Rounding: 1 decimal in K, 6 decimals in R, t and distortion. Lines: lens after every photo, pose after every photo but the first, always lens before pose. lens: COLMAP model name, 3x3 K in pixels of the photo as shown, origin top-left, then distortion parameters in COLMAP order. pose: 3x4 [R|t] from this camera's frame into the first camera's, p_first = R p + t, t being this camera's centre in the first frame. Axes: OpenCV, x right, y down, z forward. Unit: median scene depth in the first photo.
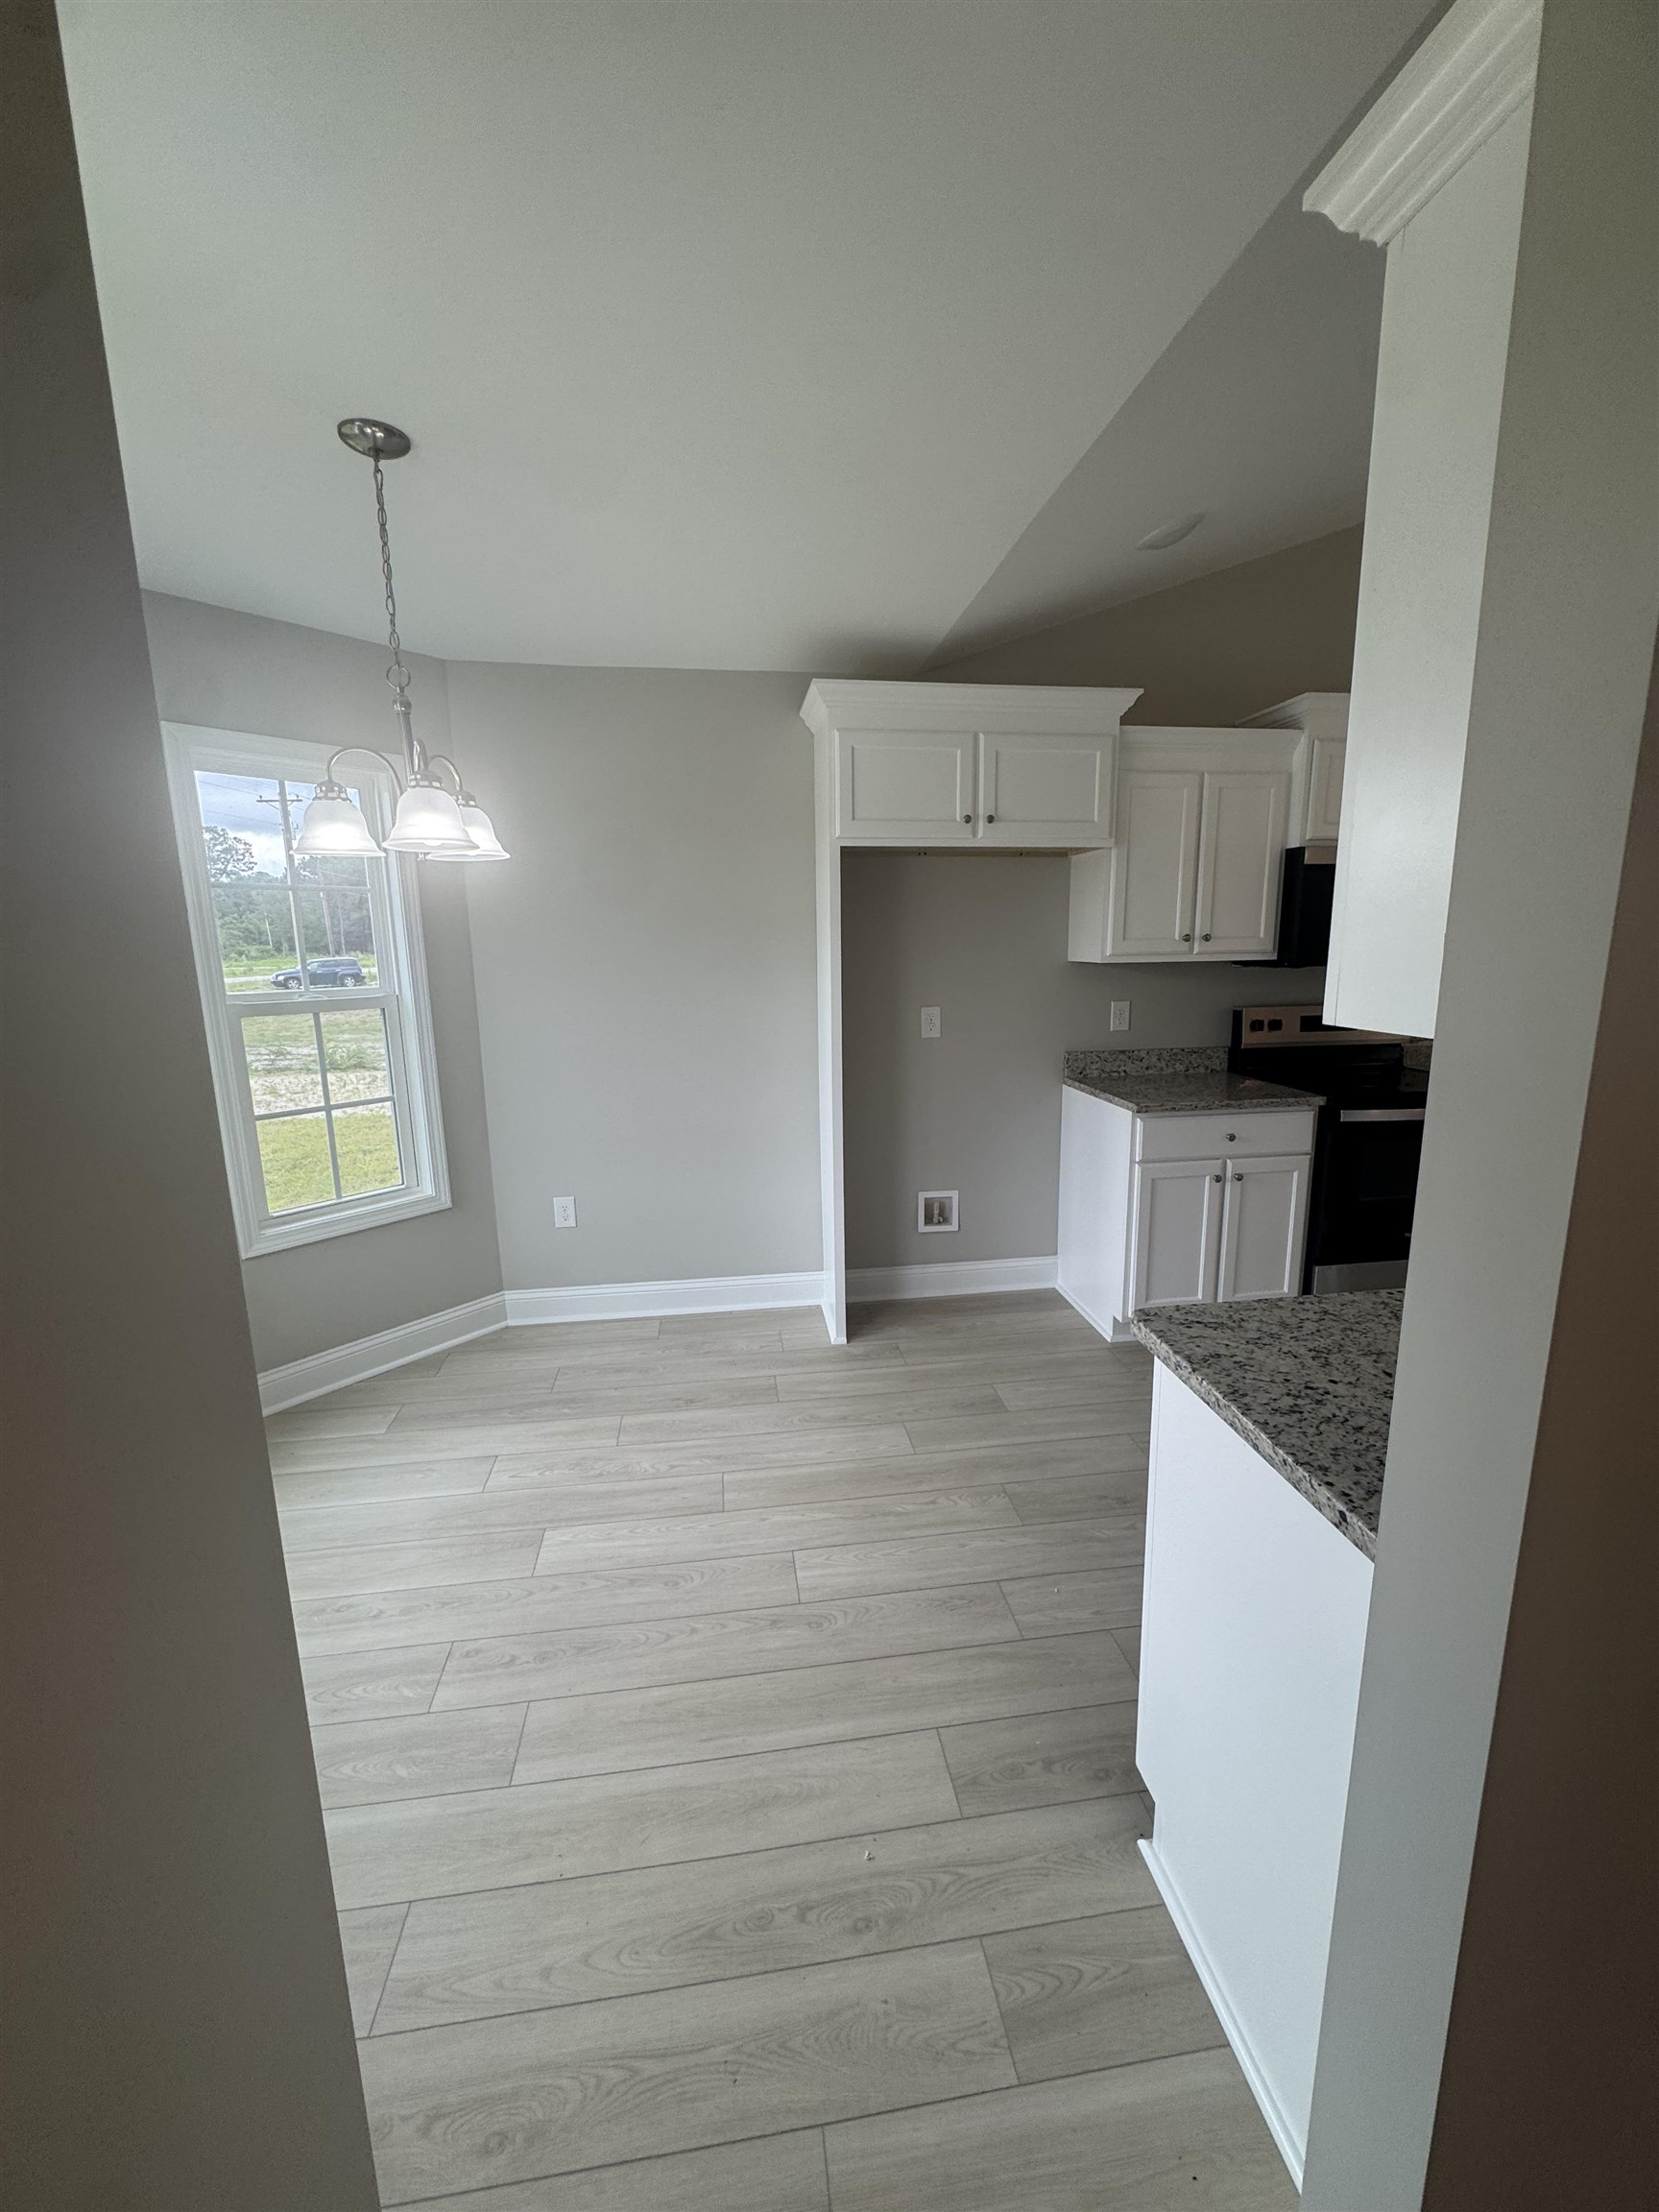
lens RADIAL K [[891.9, 0, 841.0], [0, 891.9, 1105.8], [0, 0, 1]] dist [-0.001046, -0.000210]
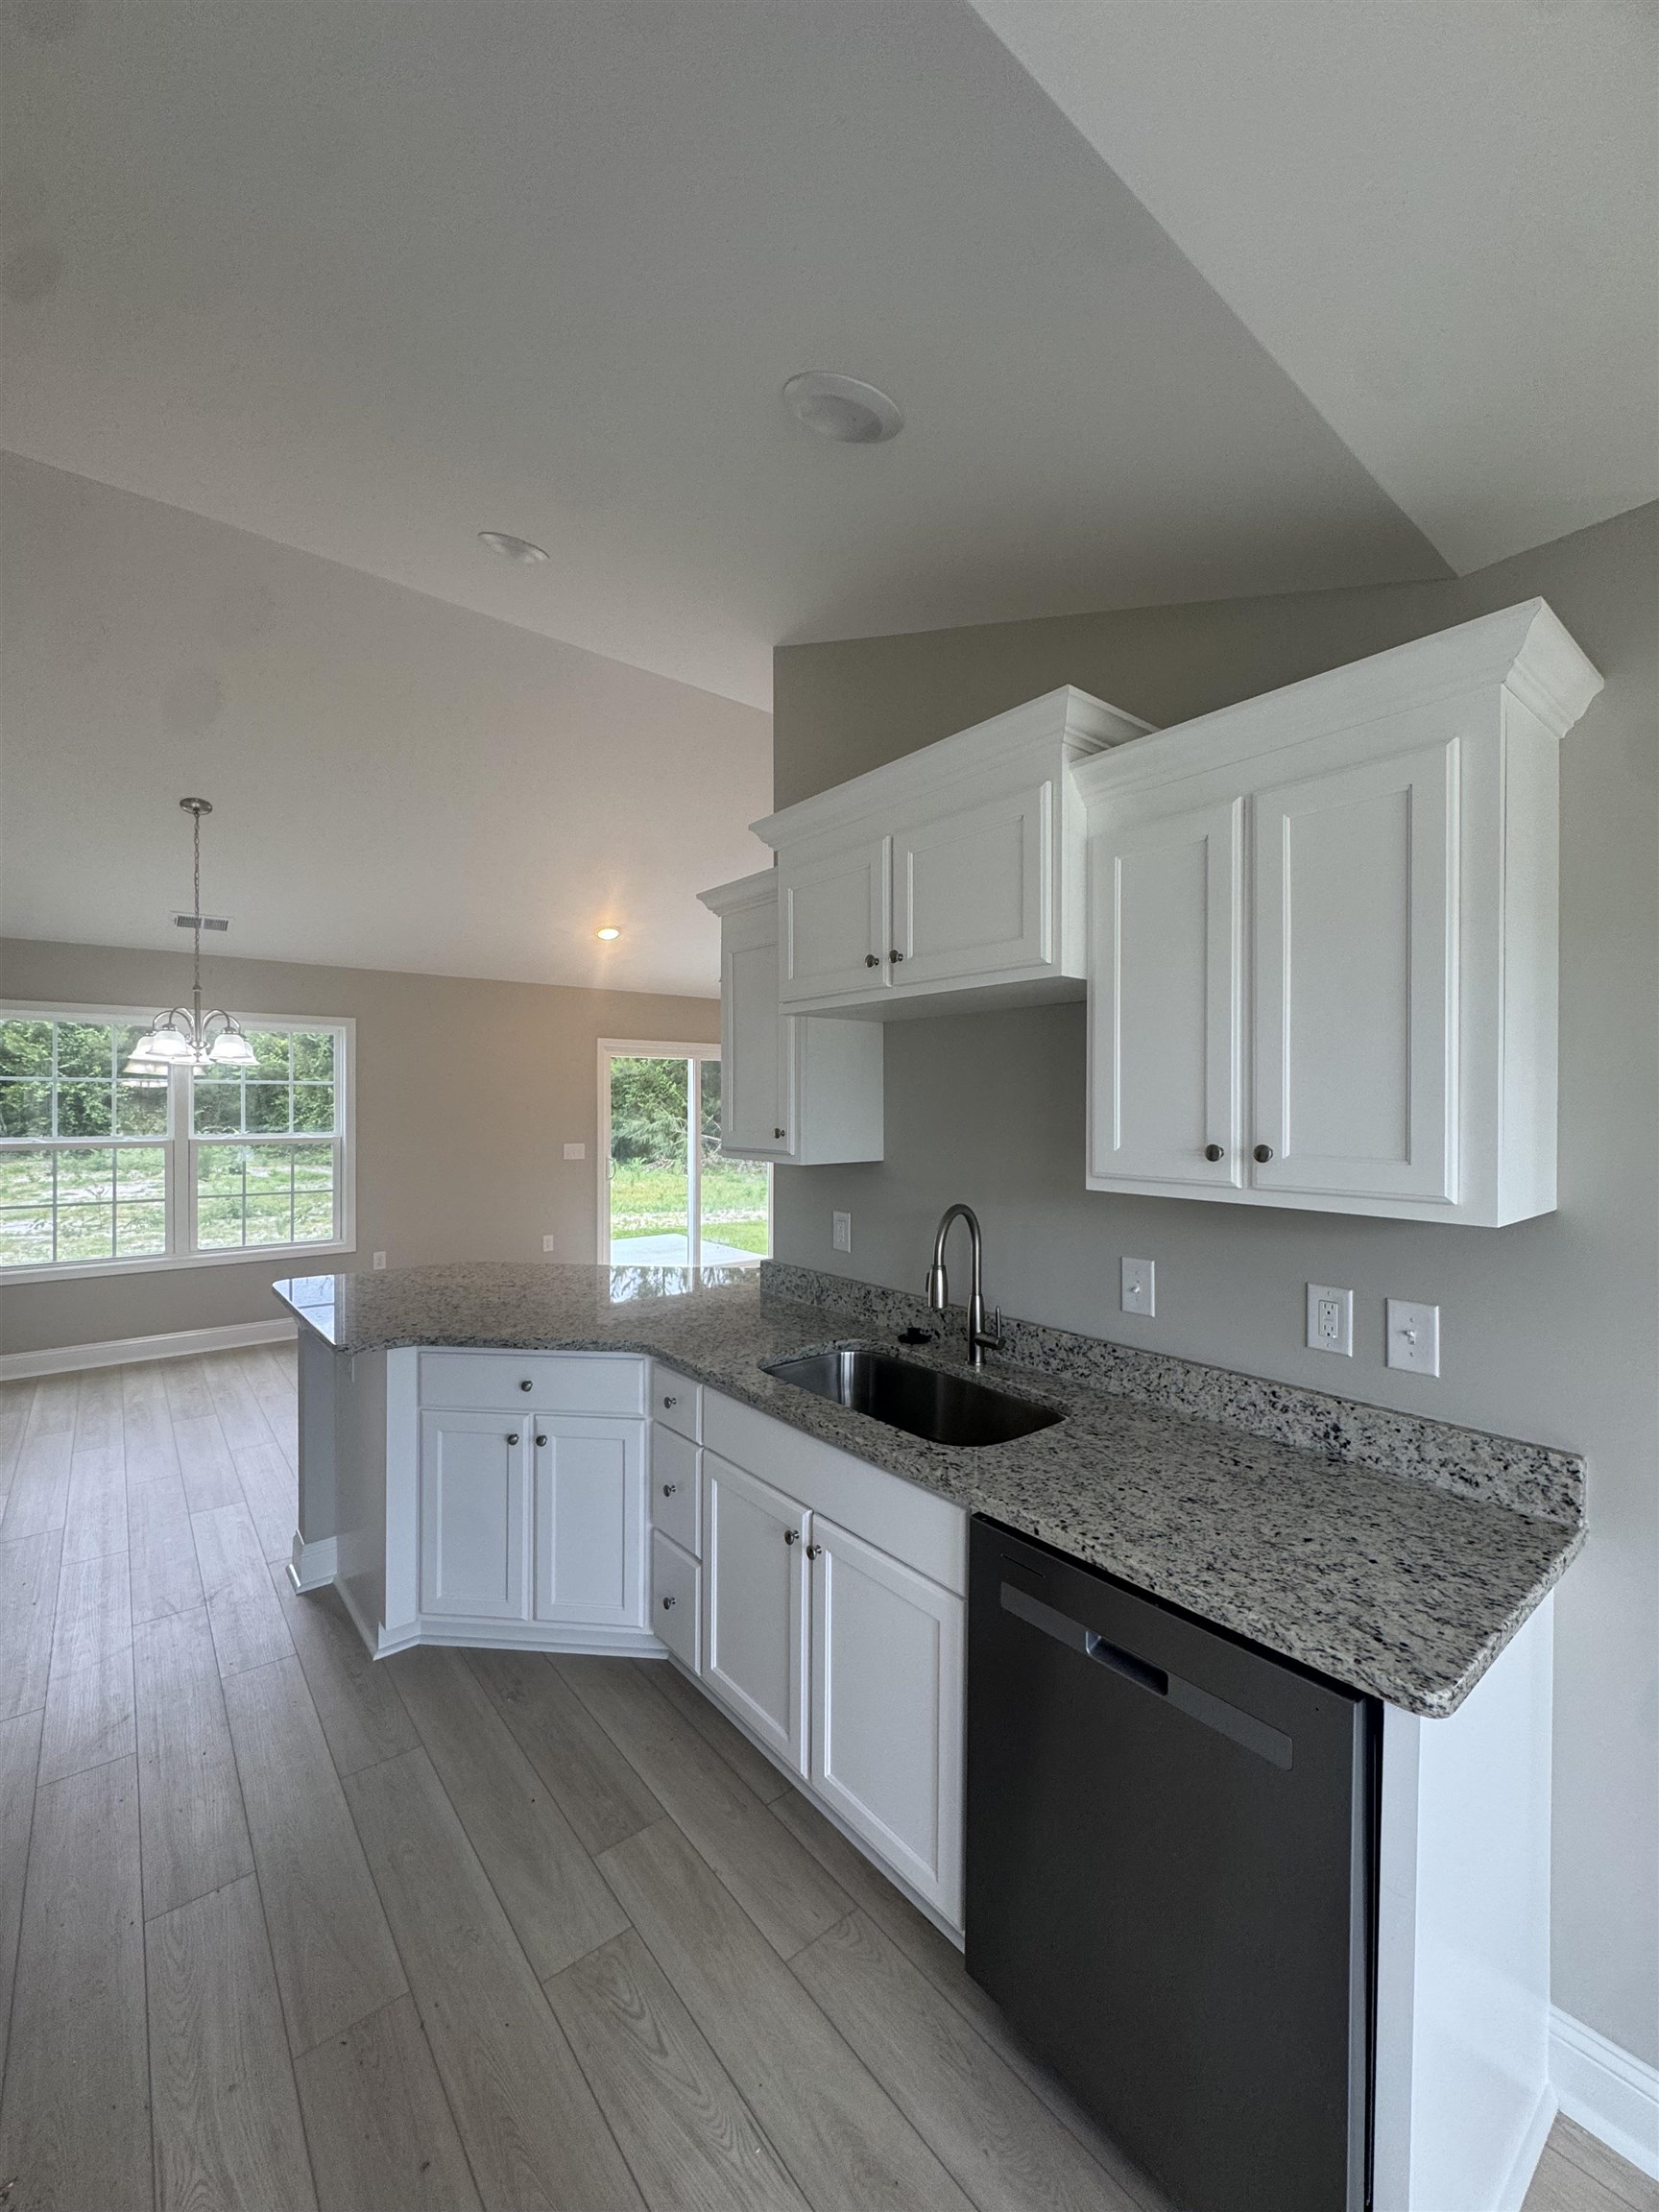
lens RADIAL K [[891.9, 0, 841.0], [0, 891.9, 1105.8], [0, 0, 1]] dist [-0.001046, -0.000210]
pose [[-0.515492, 0.009638, 0.856840, -0.036515], [0.168090, 0.981647, 0.090085, -0.395116], [-0.840246, 0.190464, -0.507652, 1.813784]]
